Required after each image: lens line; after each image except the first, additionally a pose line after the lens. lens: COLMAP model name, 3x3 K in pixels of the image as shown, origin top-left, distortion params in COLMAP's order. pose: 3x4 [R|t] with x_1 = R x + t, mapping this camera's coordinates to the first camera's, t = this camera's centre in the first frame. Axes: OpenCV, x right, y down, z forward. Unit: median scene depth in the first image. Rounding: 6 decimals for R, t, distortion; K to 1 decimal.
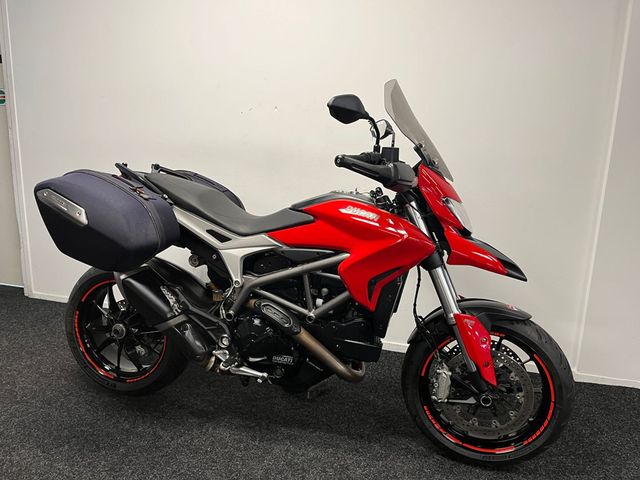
lens RADIAL K [[482.6, 0, 321.3], [0, 482.6, 236.1], [0, 0, 1]] dist [0.086403, -0.116249]
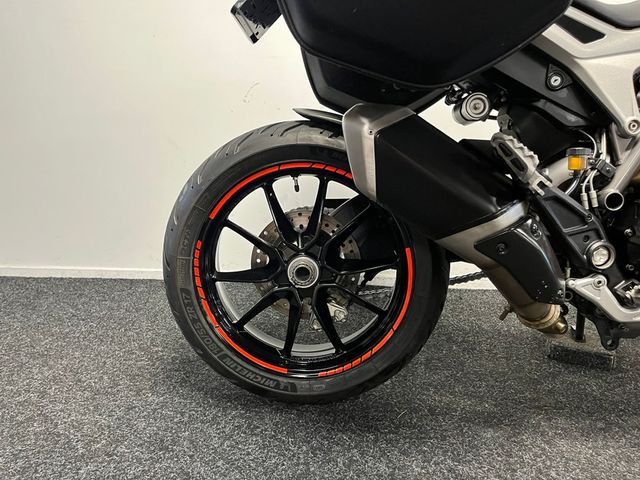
lens RADIAL K [[479.7, 0, 325.7], [0, 479.7, 241.2], [0, 0, 1]] dist [0.090458, -0.119741]
pose [[0.970780, -0.068024, 0.230128, -0.566868], [0.063640, 0.997623, 0.026432, 0.174025], [-0.231379, -0.011015, 0.972801, 0.612585]]
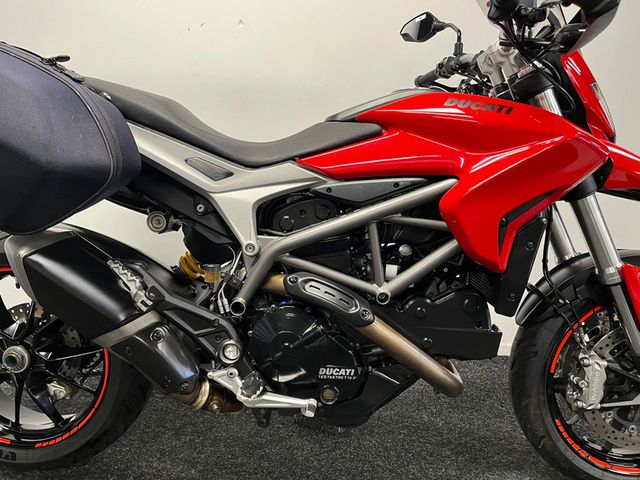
lens RADIAL K [[479.7, 0, 325.7], [0, 479.7, 241.2], [0, 0, 1]] dist [0.090458, -0.119741]
pose [[0.971906, -0.053681, 0.229168, -0.215645], [0.060663, 0.997881, -0.023525, 0.107082], [-0.227420, 0.036766, 0.973103, 0.422434]]
